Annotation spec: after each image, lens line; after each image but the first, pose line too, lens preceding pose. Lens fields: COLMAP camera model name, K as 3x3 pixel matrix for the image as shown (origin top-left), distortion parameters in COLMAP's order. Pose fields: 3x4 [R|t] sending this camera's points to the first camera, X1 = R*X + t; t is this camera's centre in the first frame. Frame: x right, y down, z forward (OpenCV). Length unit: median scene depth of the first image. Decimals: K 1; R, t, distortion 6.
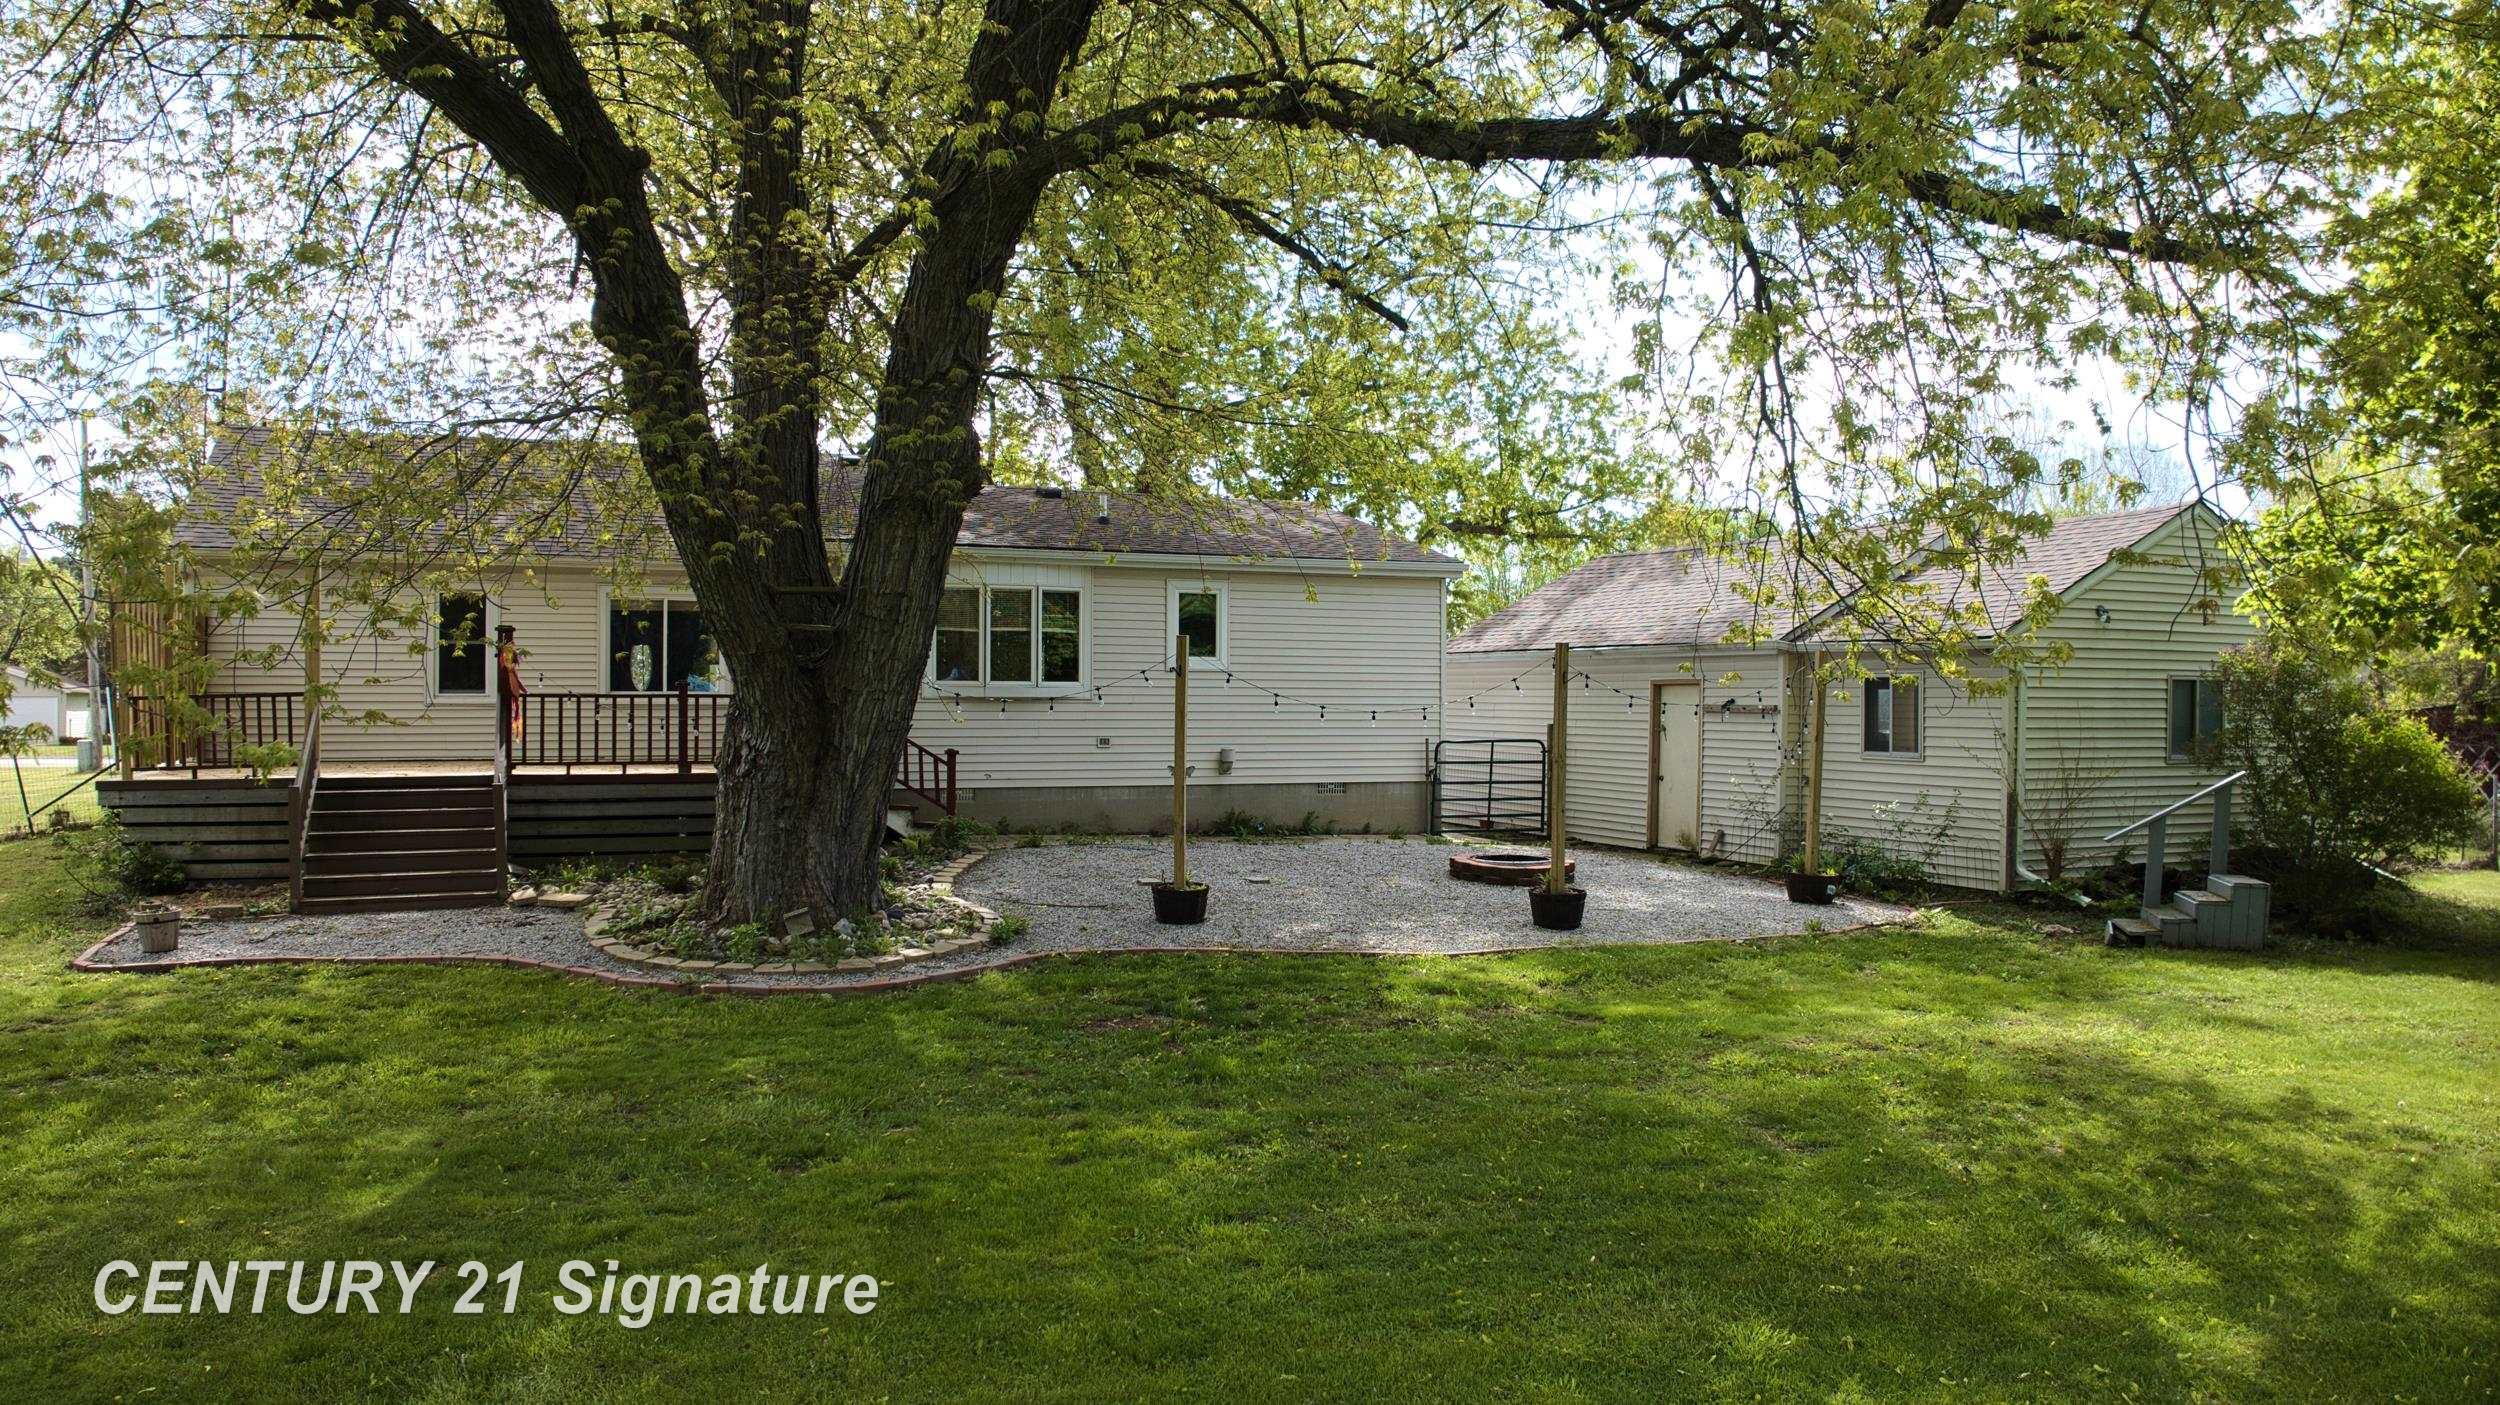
lens RADIAL K [[1757.1, 0, 1250.0], [0, 1757.1, 702.5], [0, 0, 1]] dist [-0.116900, -0.000234]
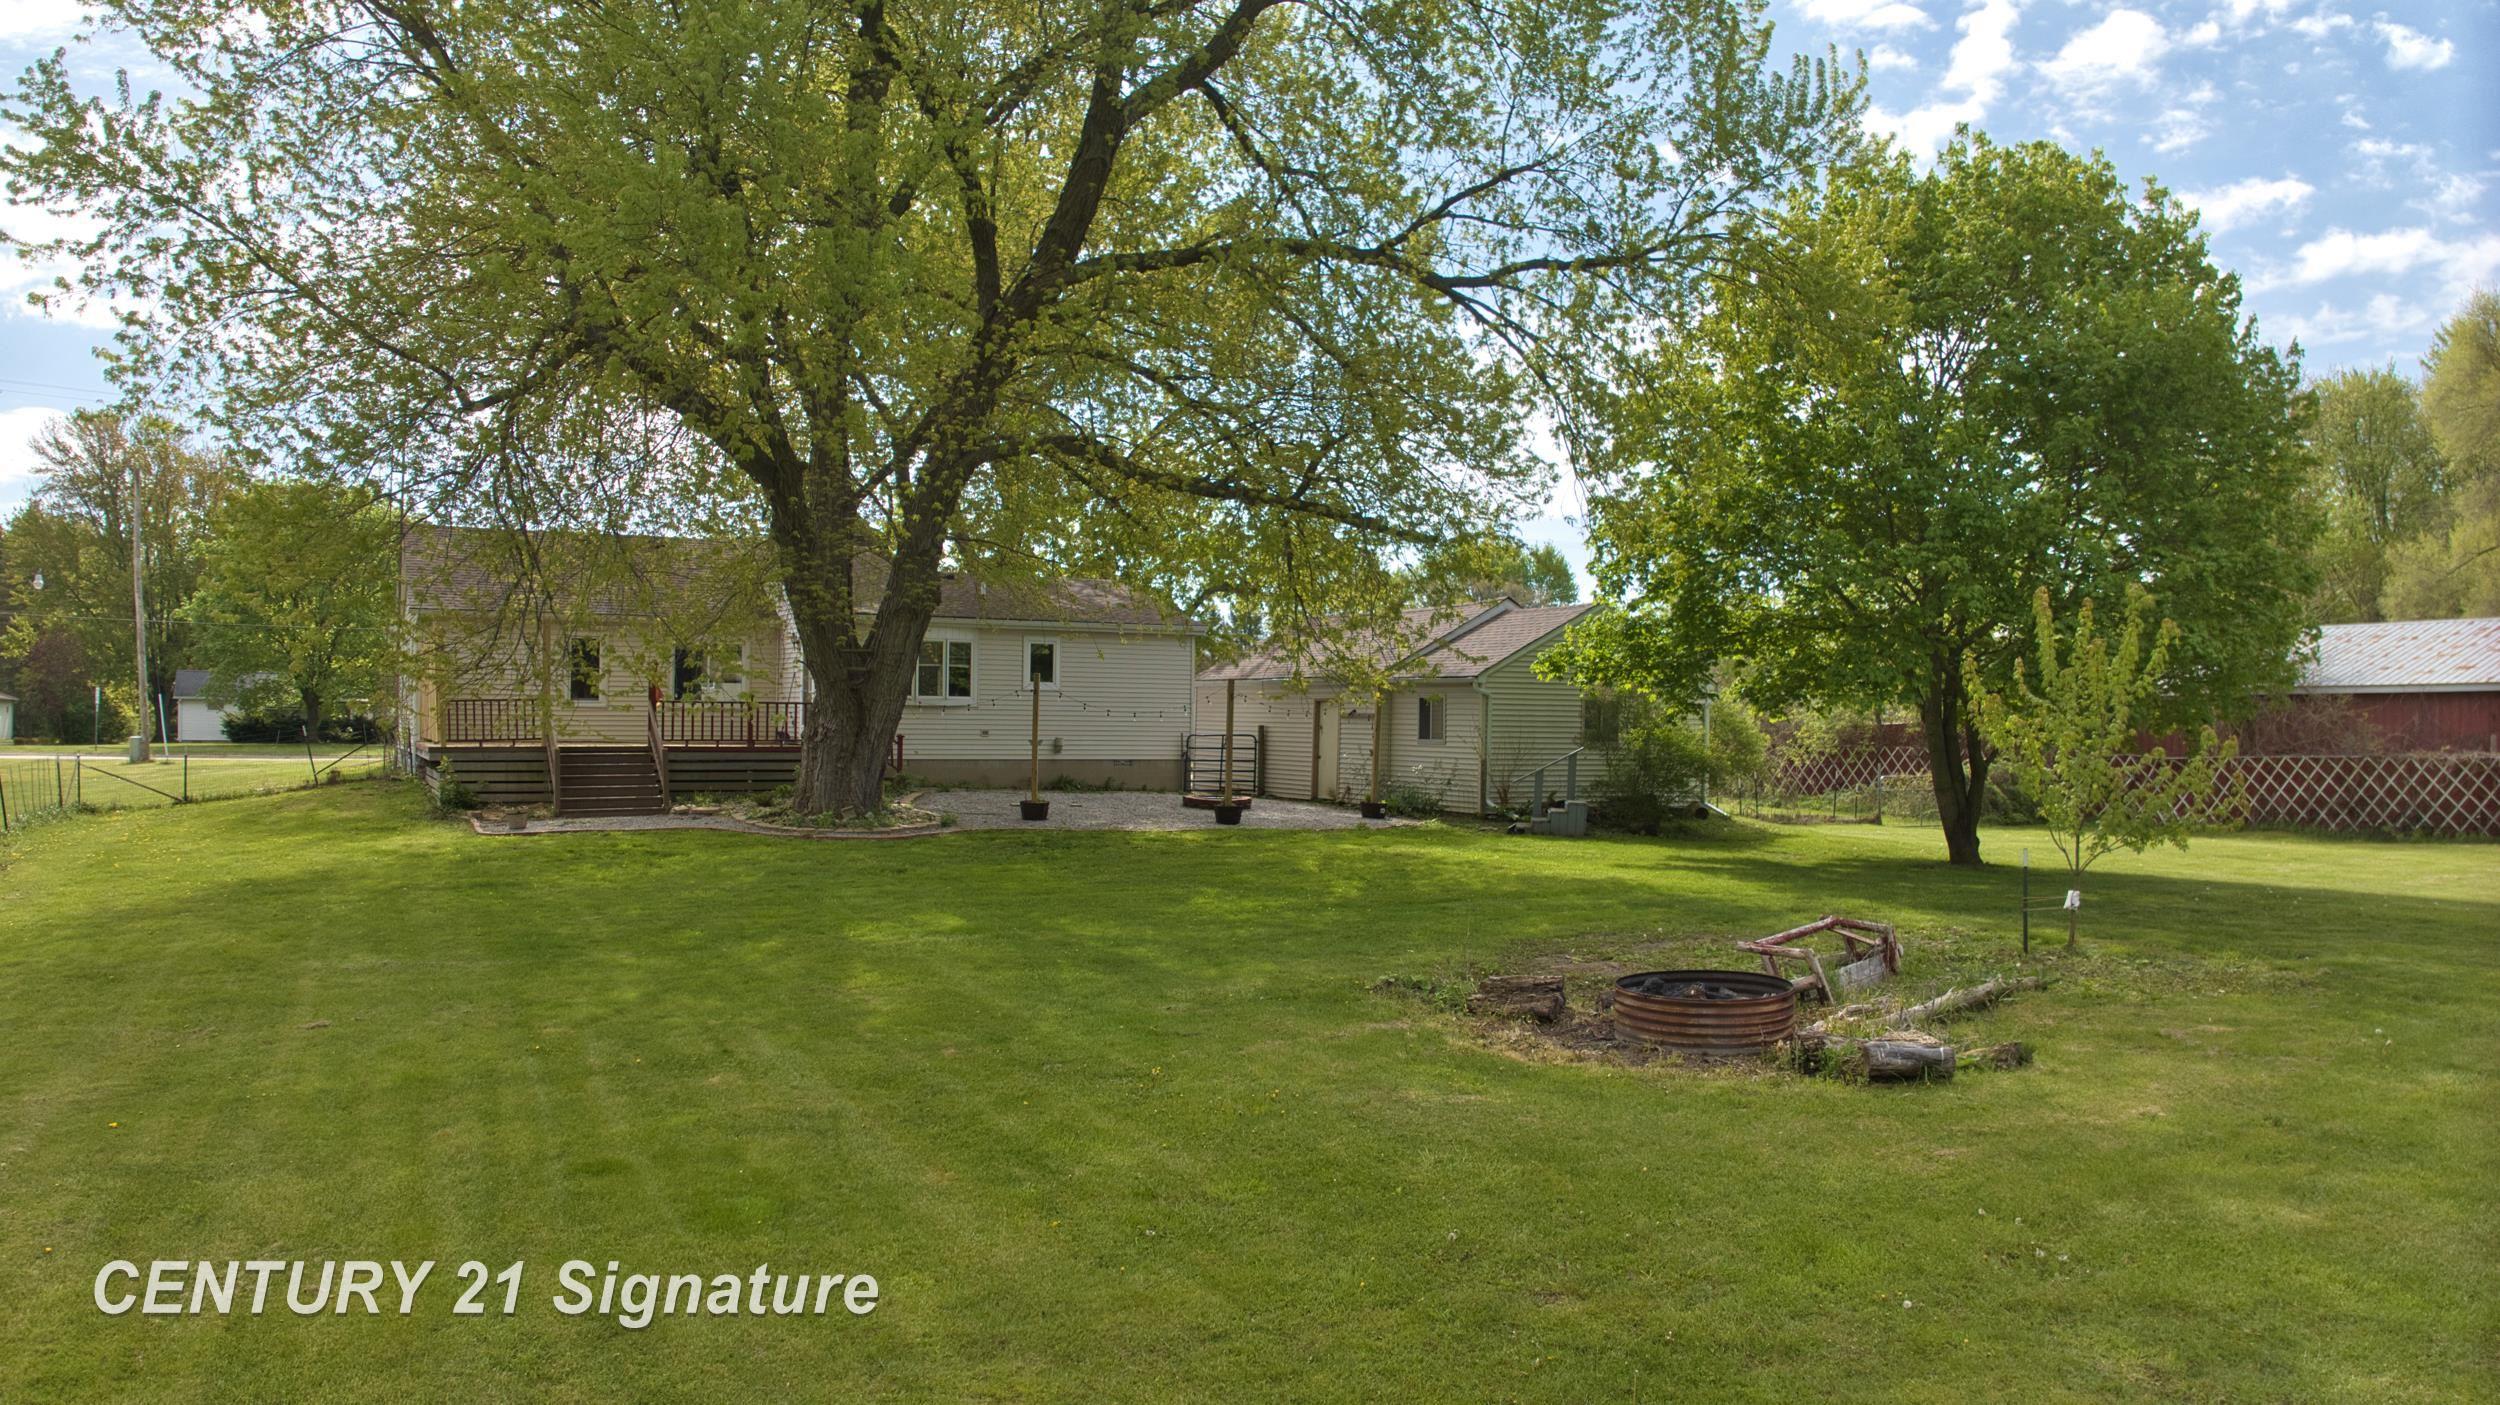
lens RADIAL K [[1757.1, 0, 1250.0], [0, 1757.1, 702.5], [0, 0, 1]] dist [-0.116900, -0.000234]
pose [[0.995512, 0.008399, 0.094263, 0.011530], [-0.007377, 0.999910, -0.011180, 0.012315], [-0.094349, 0.010435, 0.995485, -0.802088]]
